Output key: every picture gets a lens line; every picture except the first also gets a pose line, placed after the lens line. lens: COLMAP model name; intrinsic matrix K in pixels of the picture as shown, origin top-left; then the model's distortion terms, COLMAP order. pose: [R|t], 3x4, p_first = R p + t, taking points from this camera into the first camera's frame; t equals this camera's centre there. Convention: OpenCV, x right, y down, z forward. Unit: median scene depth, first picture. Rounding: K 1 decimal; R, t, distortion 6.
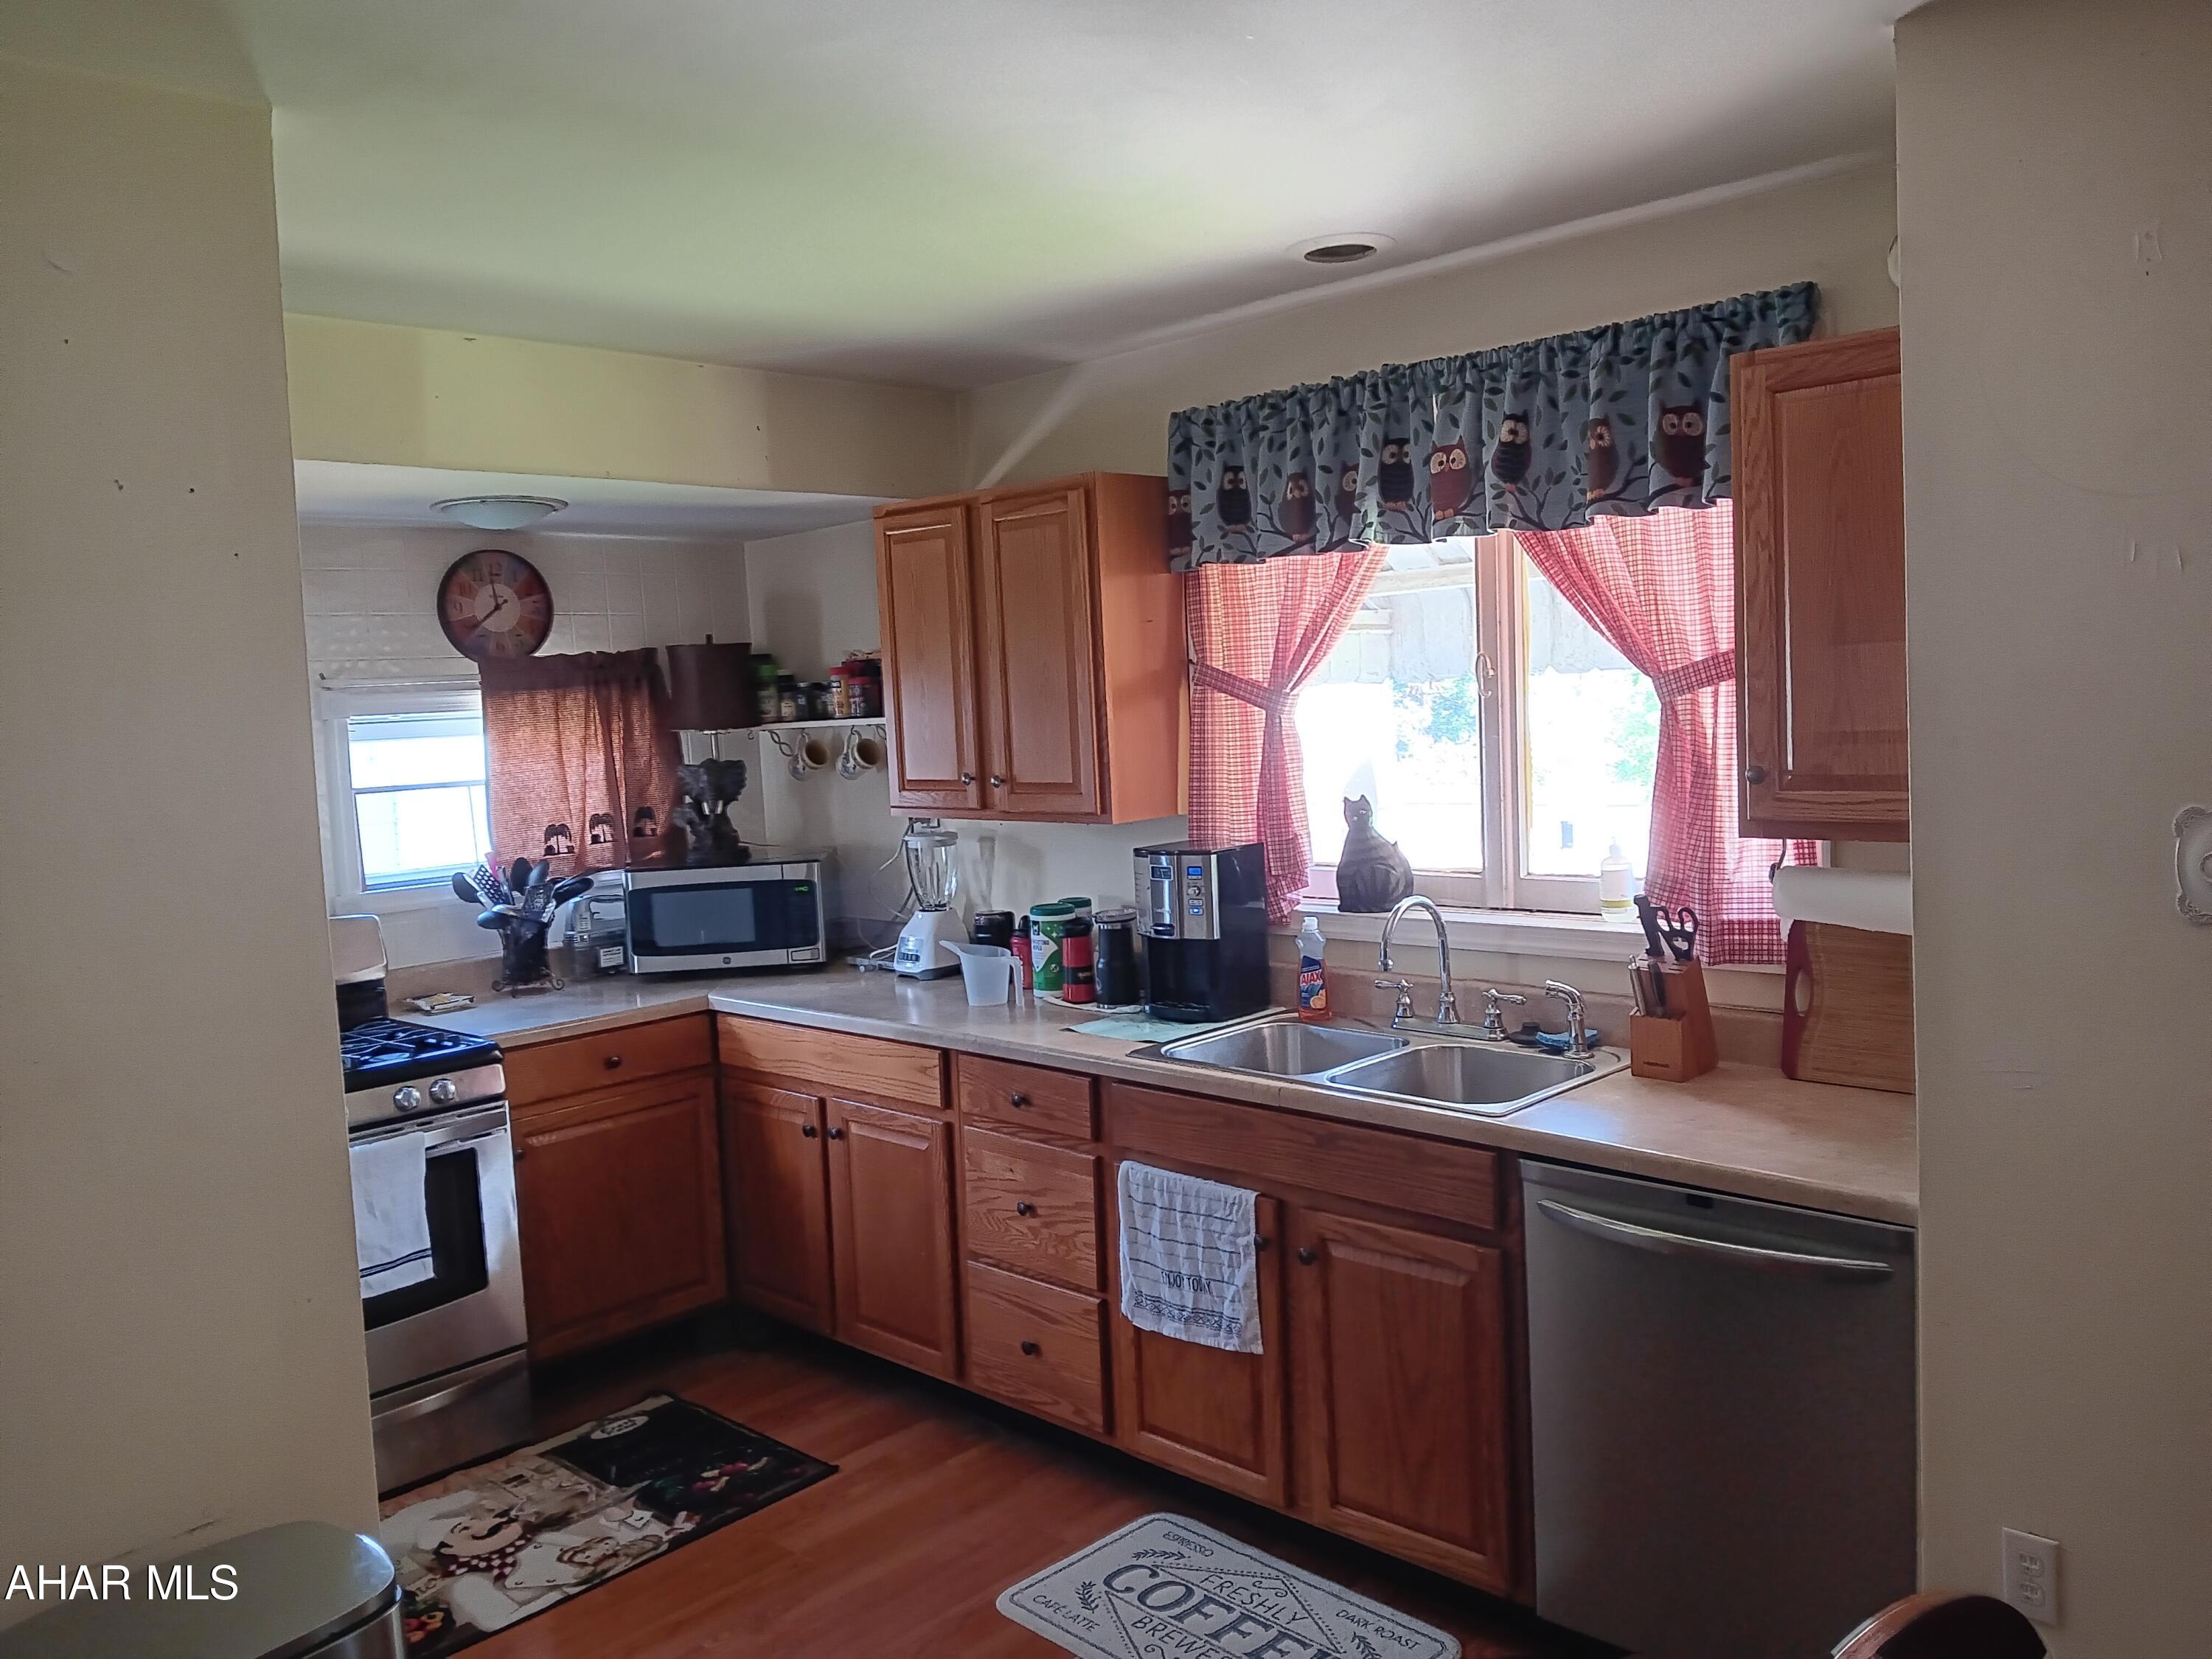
lens RADIAL K [[1707.3, 0, 1124.3], [0, 1707.3, 822.5], [0, 0, 1]] dist [0.057010, -0.105936]
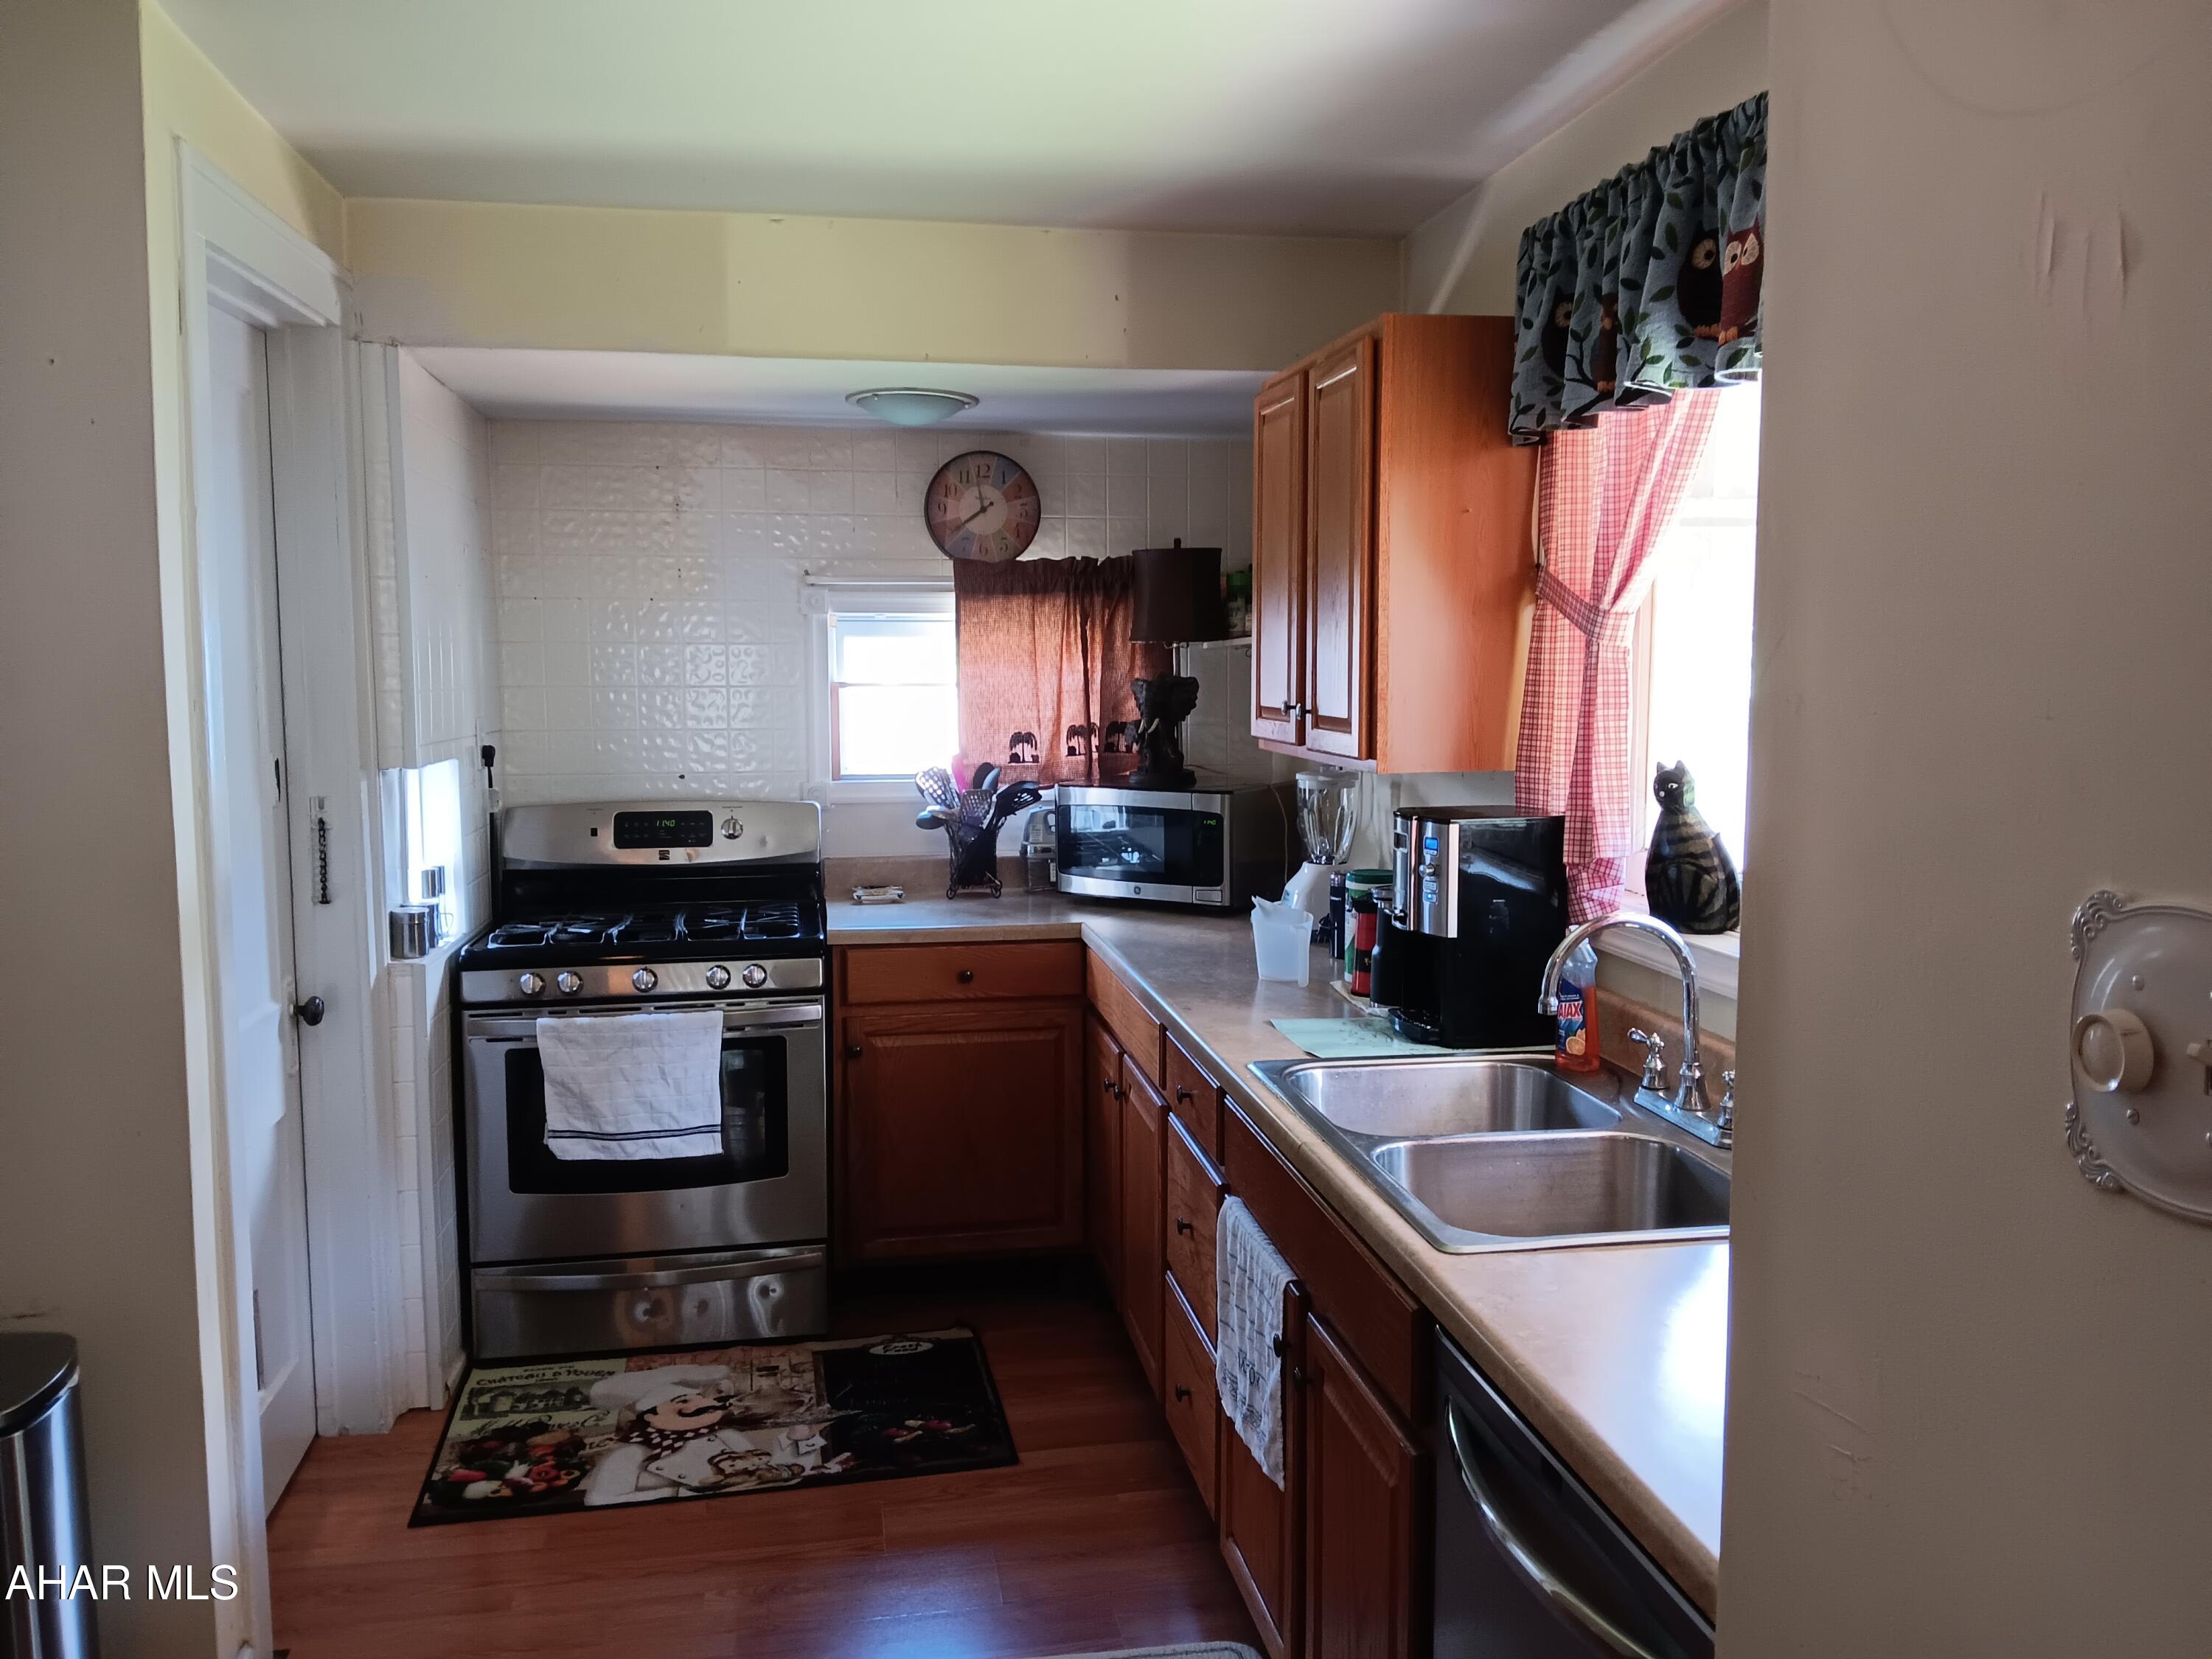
lens RADIAL K [[1707.3, 0, 1108.4], [0, 1707.3, 819.5], [0, 0, 1]] dist [0.057010, -0.105936]
pose [[0.806648, 0.102784, -0.582026, 0.347501], [-0.082763, 0.994703, 0.060957, -0.015443], [0.585209, -0.001001, 0.810882, 0.291179]]
